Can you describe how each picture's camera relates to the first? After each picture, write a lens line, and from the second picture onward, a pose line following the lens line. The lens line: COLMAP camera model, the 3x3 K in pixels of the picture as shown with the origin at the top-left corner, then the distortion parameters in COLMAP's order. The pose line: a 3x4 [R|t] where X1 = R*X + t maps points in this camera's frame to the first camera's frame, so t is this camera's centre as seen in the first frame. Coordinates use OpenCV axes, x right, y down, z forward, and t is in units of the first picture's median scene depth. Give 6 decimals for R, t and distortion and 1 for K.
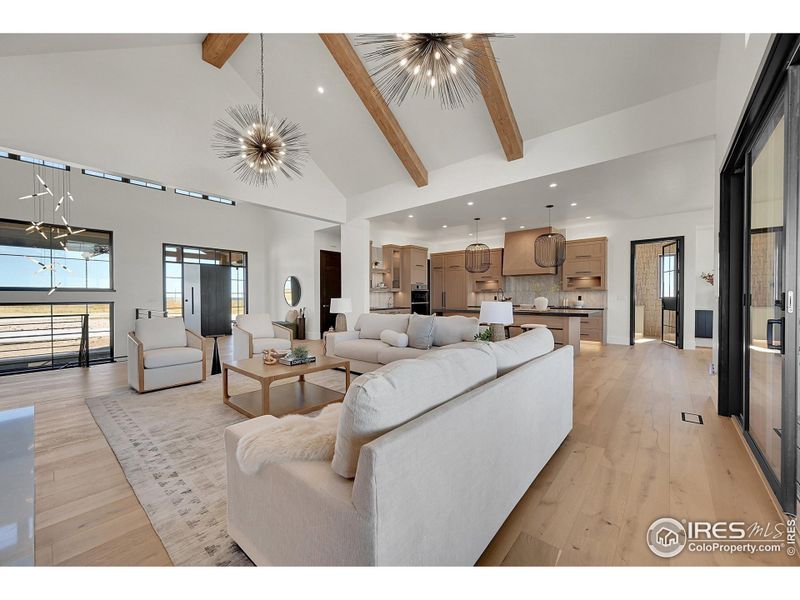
lens RADIAL K [[317.1, 0, 394.4], [0, 317.1, 300.9], [0, 0, 1]] dist [0.004918, -0.001289]
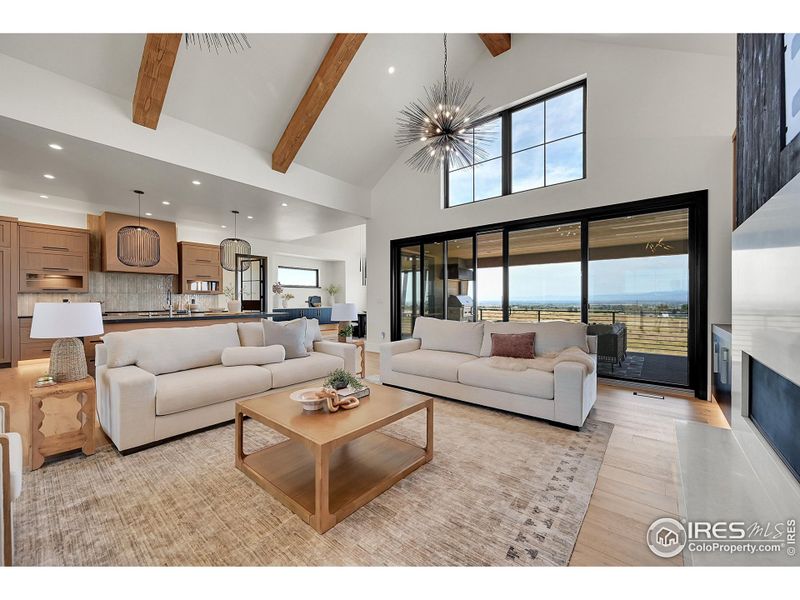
lens RADIAL K [[317.1, 0, 400.4], [0, 317.1, 299.7], [0, 0, 1]] dist [0.004918, -0.001289]
pose [[-0.026823, 0.001405, 0.999639, -0.434637], [0.013877, 0.999903, -0.001033, -0.004429], [-0.999544, 0.013844, -0.026840, 0.389032]]
